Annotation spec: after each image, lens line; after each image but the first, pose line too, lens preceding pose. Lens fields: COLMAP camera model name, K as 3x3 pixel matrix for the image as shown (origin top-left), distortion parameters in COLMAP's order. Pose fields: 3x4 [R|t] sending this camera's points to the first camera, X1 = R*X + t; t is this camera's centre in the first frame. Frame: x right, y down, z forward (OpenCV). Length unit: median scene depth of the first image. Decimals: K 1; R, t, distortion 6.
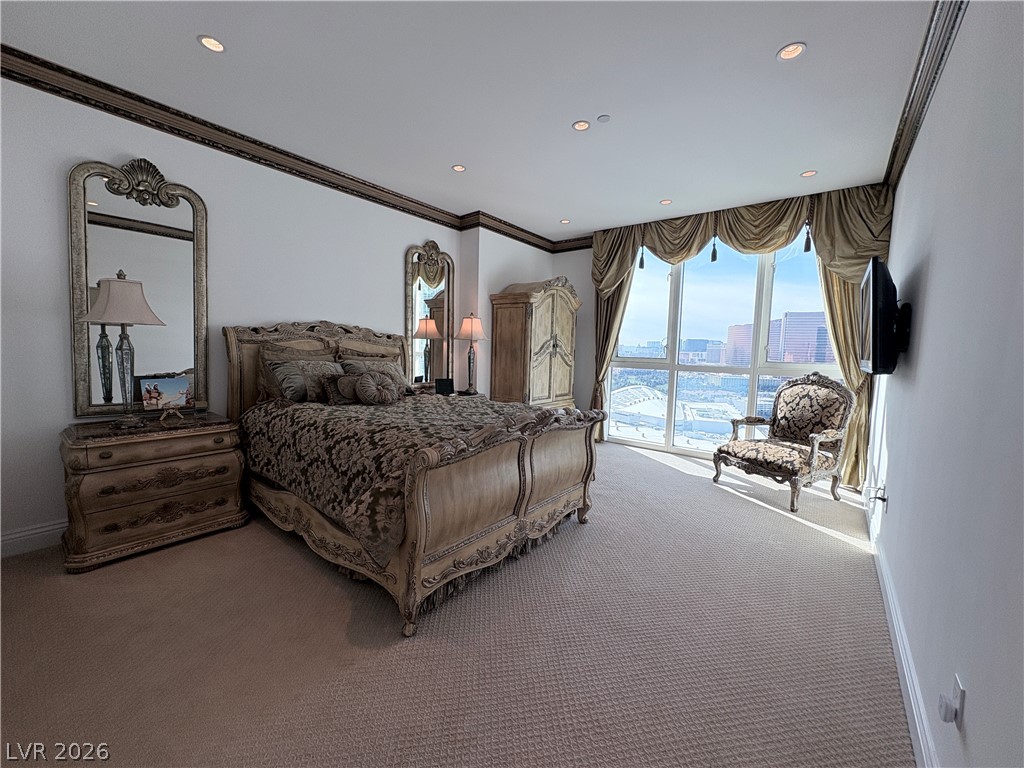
lens RADIAL K [[408.2, 0, 512.2], [0, 408.2, 378.7], [0, 0, 1]] dist [-0.005530, 0.000970]
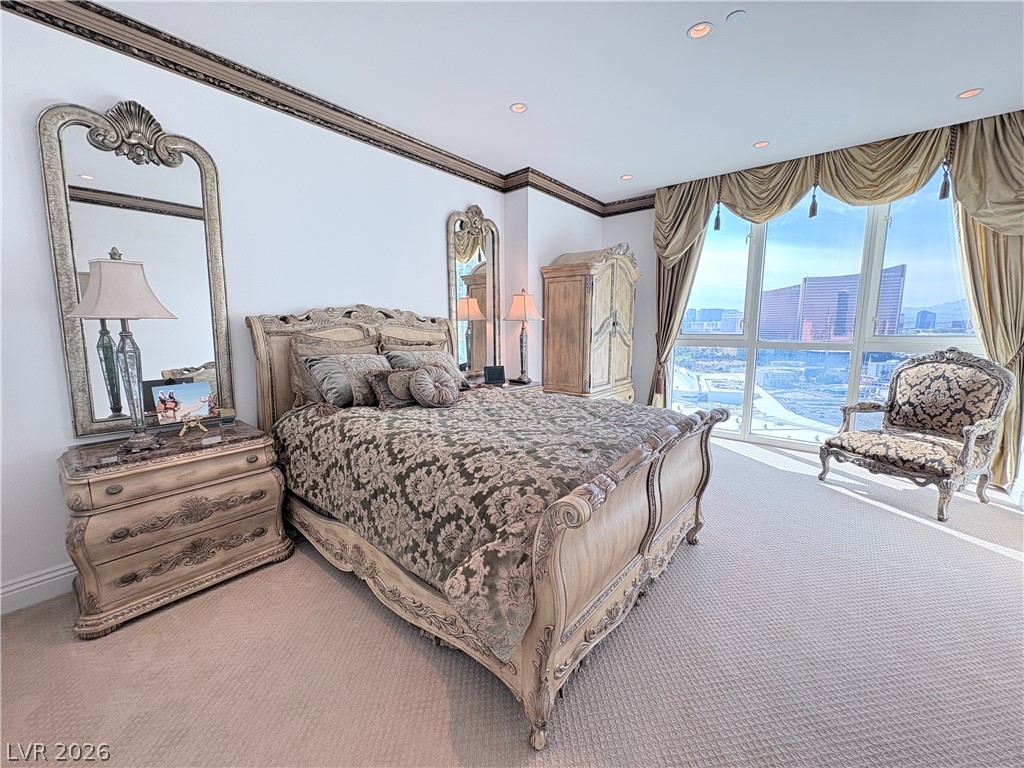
lens RADIAL K [[408.2, 0, 510.9], [0, 408.2, 379.3], [0, 0, 1]] dist [-0.005530, 0.000970]
pose [[0.999082, -0.026751, -0.033453, -0.148654], [0.028697, 0.997838, 0.059122, -0.033126], [0.031800, -0.060028, 0.997690, 0.184622]]
